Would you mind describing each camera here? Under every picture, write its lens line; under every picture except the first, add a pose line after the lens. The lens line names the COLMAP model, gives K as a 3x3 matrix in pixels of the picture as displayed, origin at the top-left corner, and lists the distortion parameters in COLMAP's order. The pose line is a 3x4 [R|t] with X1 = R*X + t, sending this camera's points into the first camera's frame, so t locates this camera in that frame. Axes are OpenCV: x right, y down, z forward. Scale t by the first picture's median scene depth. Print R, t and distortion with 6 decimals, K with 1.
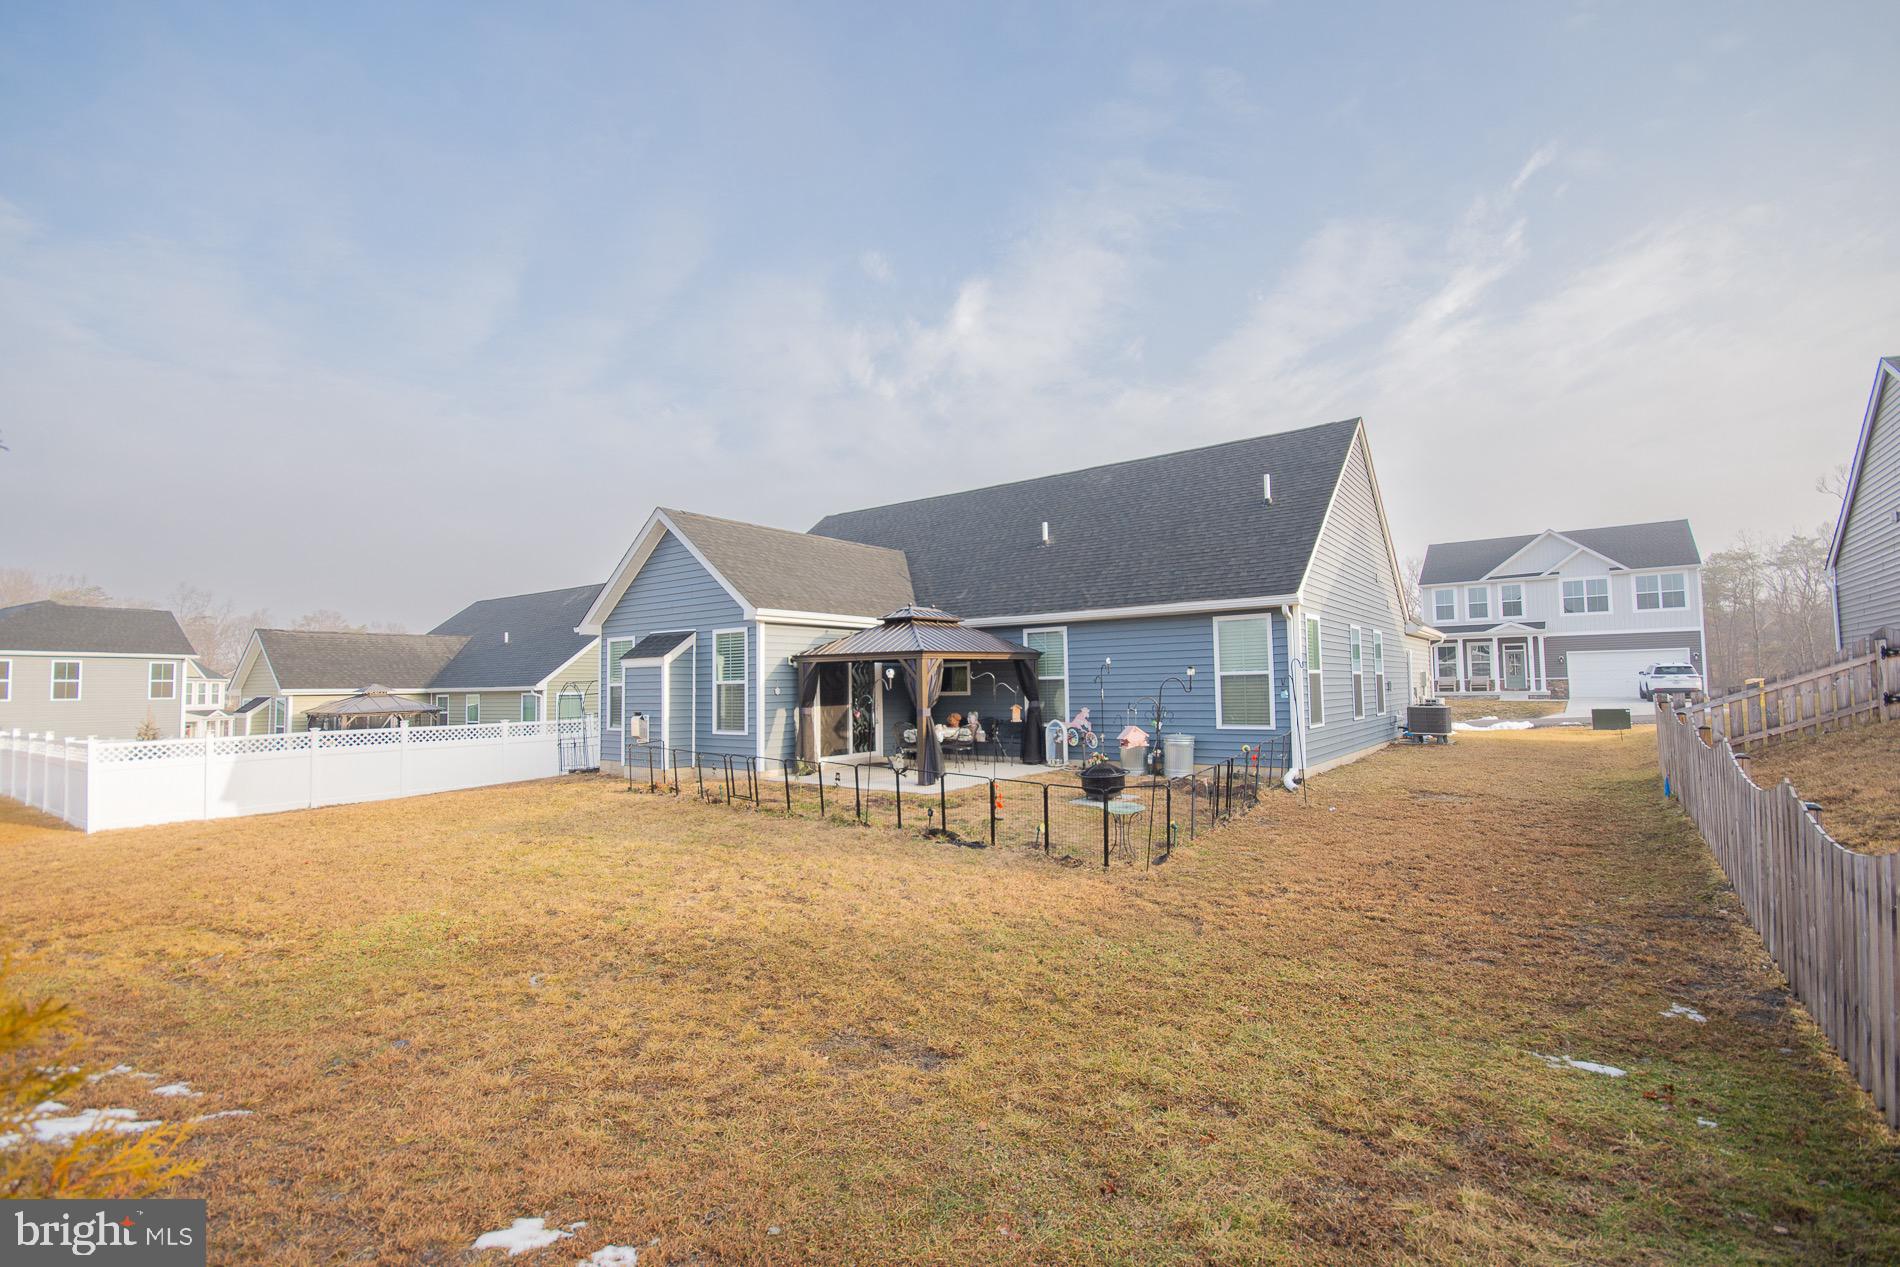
lens RADIAL K [[849.6, 0, 950.0], [0, 849.6, 633.5], [0, 0, 1]] dist [0.000588, 0.000129]
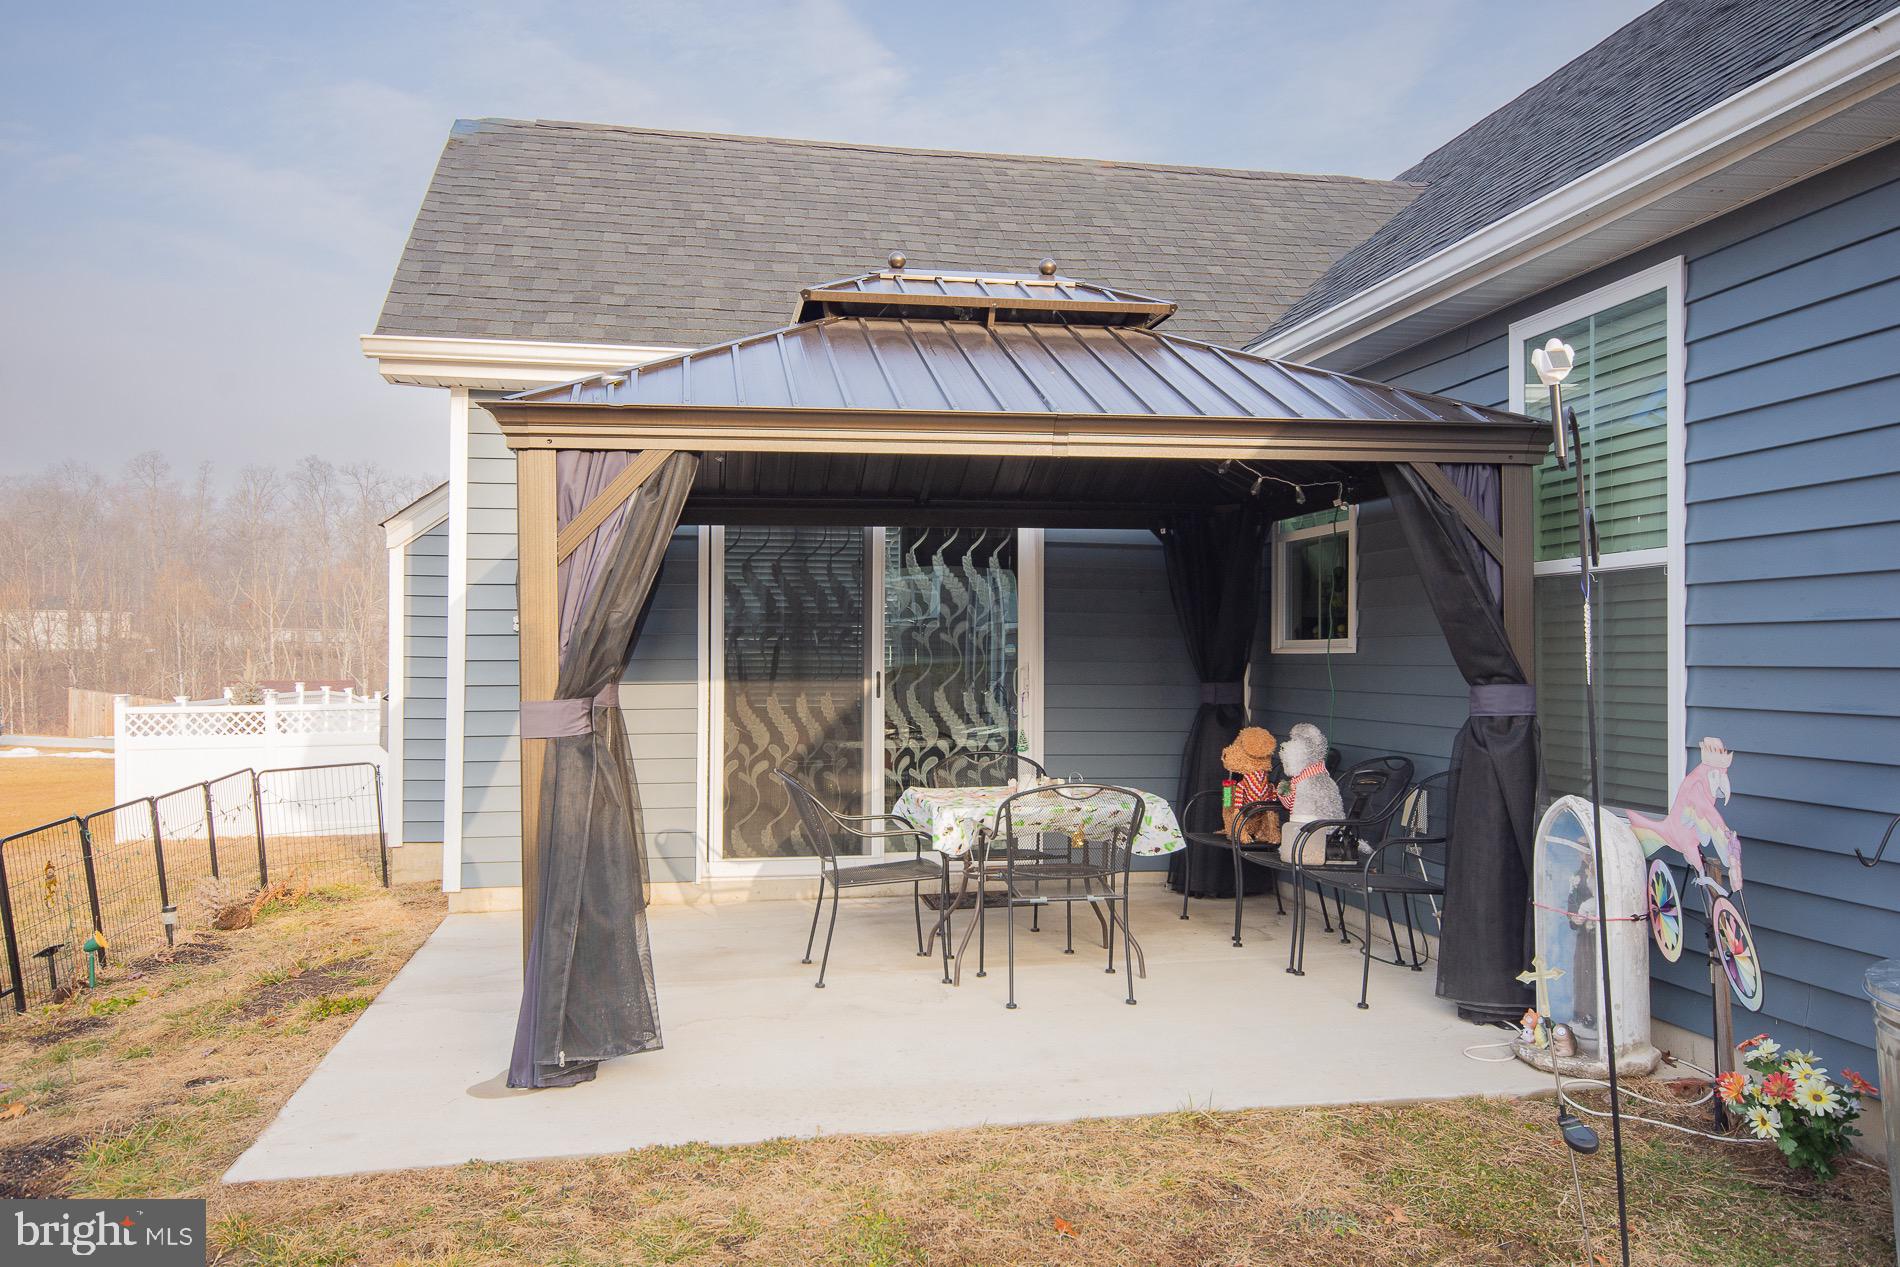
lens RADIAL K [[1458.0, 0, 950.0], [0, 1458.0, 633.5], [0, 0, 1]] dist [0.040276, 0.003177]
pose [[0.736135, 0.006777, -0.676800, 0.238314], [0.027862, 0.998799, 0.040306, 0.053252], [0.676261, -0.048528, 0.735062, 0.705633]]
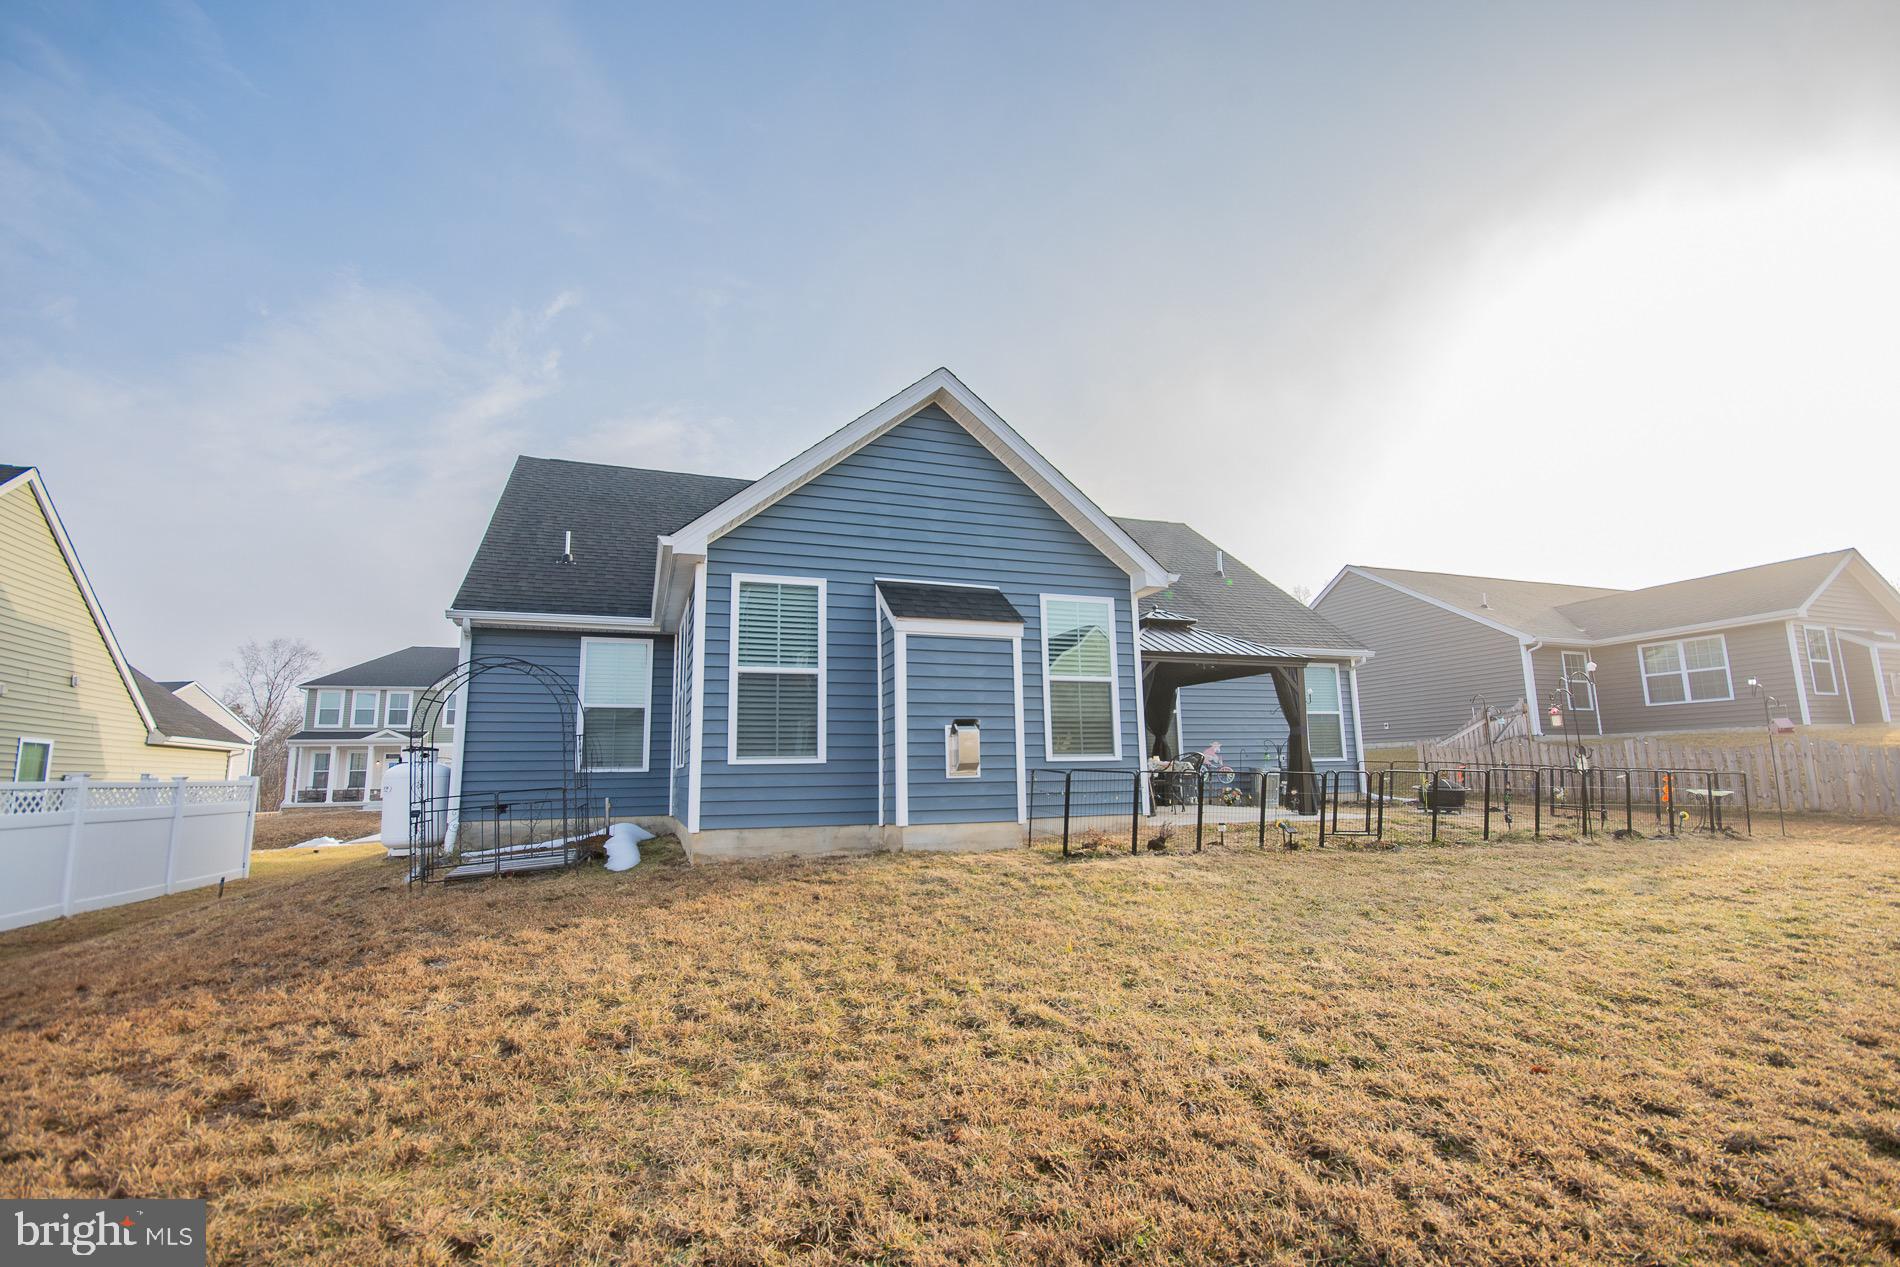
lens RADIAL K [[849.6, 0, 950.0], [0, 849.6, 633.5], [0, 0, 1]] dist [0.000588, 0.000129]
pose [[0.546460, 0.144678, 0.824893, -0.826642], [-0.043794, 0.988554, -0.144371, 0.117775], [-0.836339, 0.042768, 0.546542, 0.715360]]
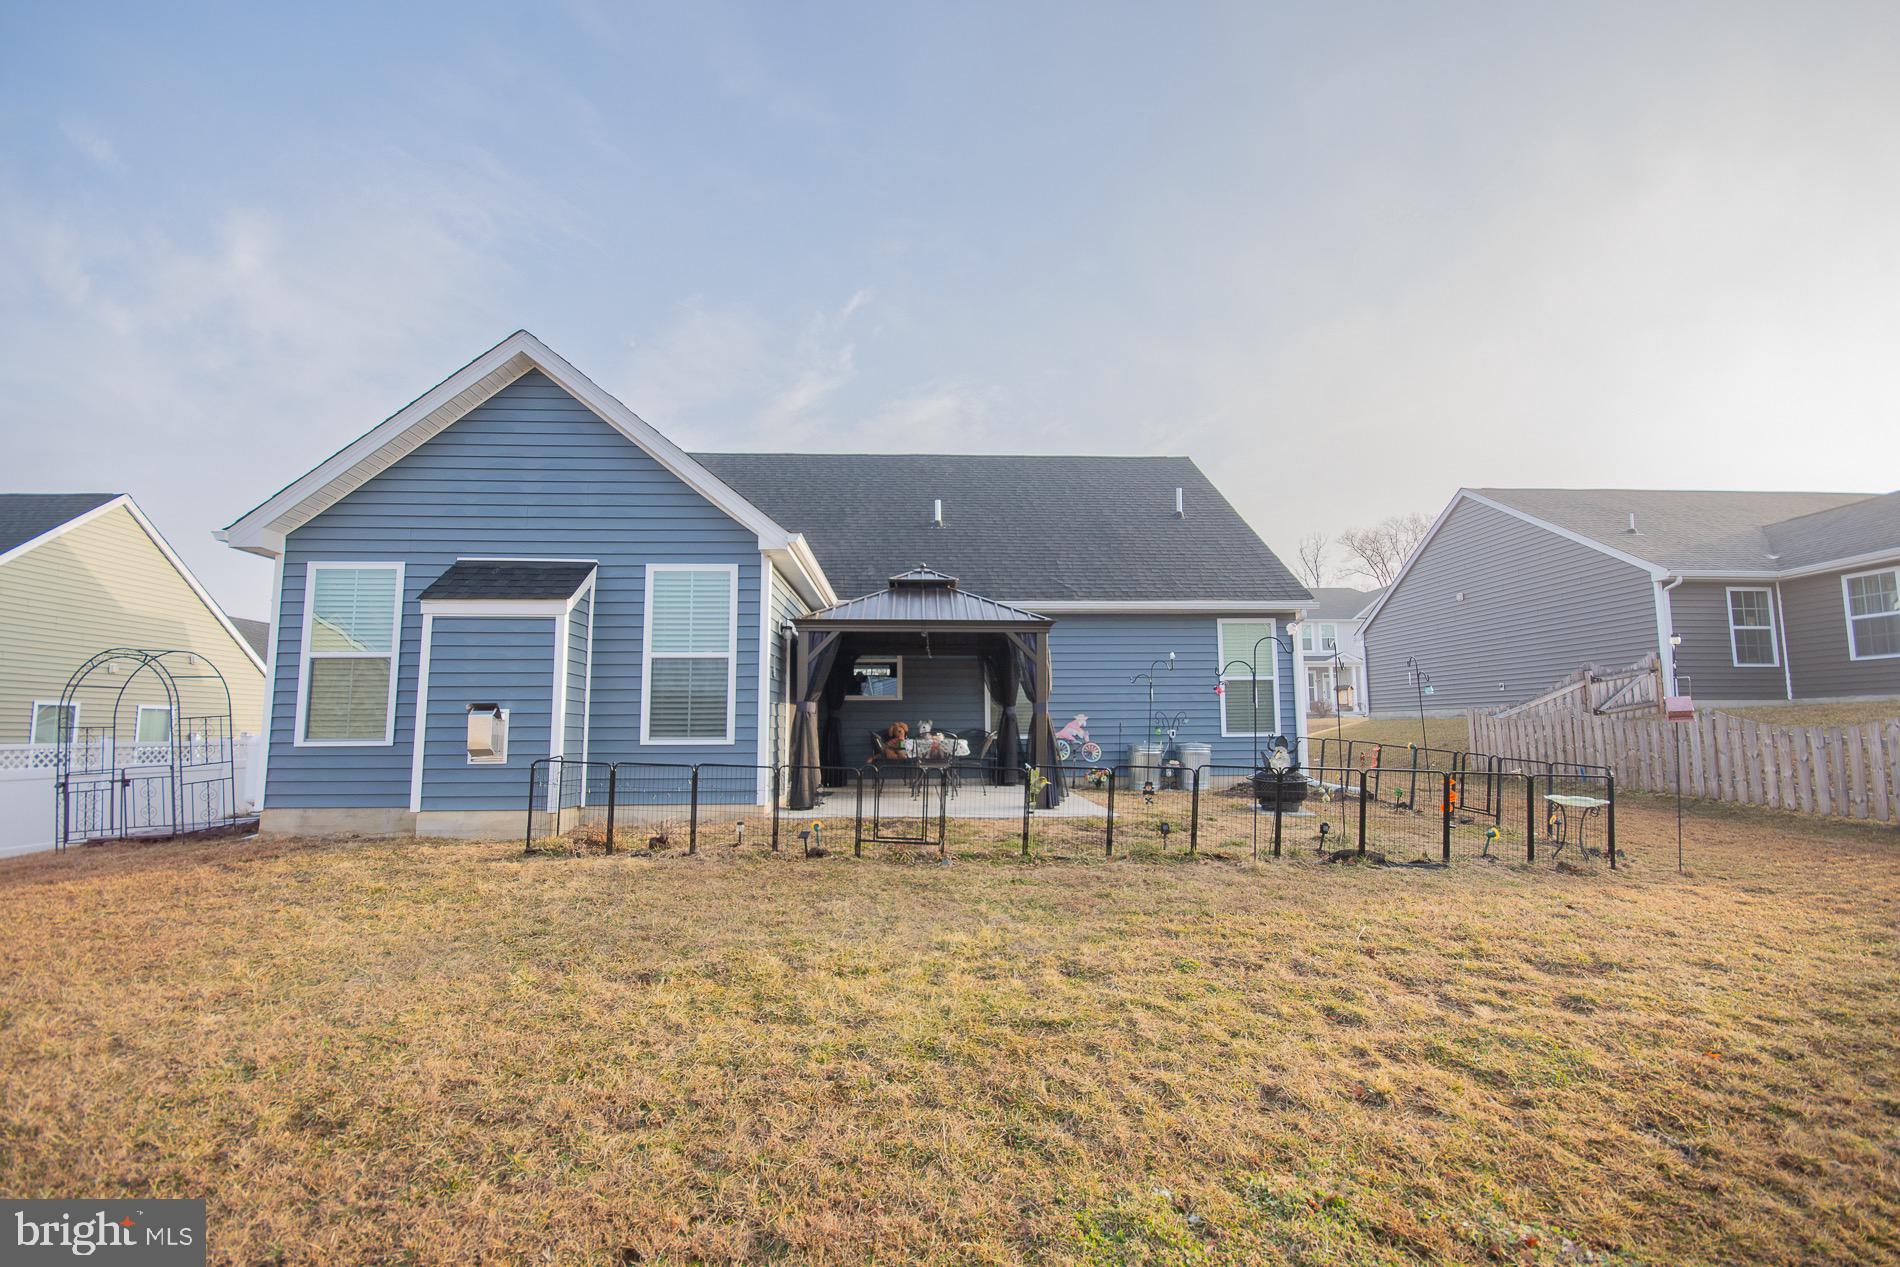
lens RADIAL K [[849.6, 0, 950.0], [0, 849.6, 633.5], [0, 0, 1]] dist [0.000588, 0.000129]
pose [[0.774006, 0.083814, 0.627606, -0.477902], [-0.046725, 0.996058, -0.075395, 0.076644], [-0.631452, 0.029031, 0.774872, 0.423684]]
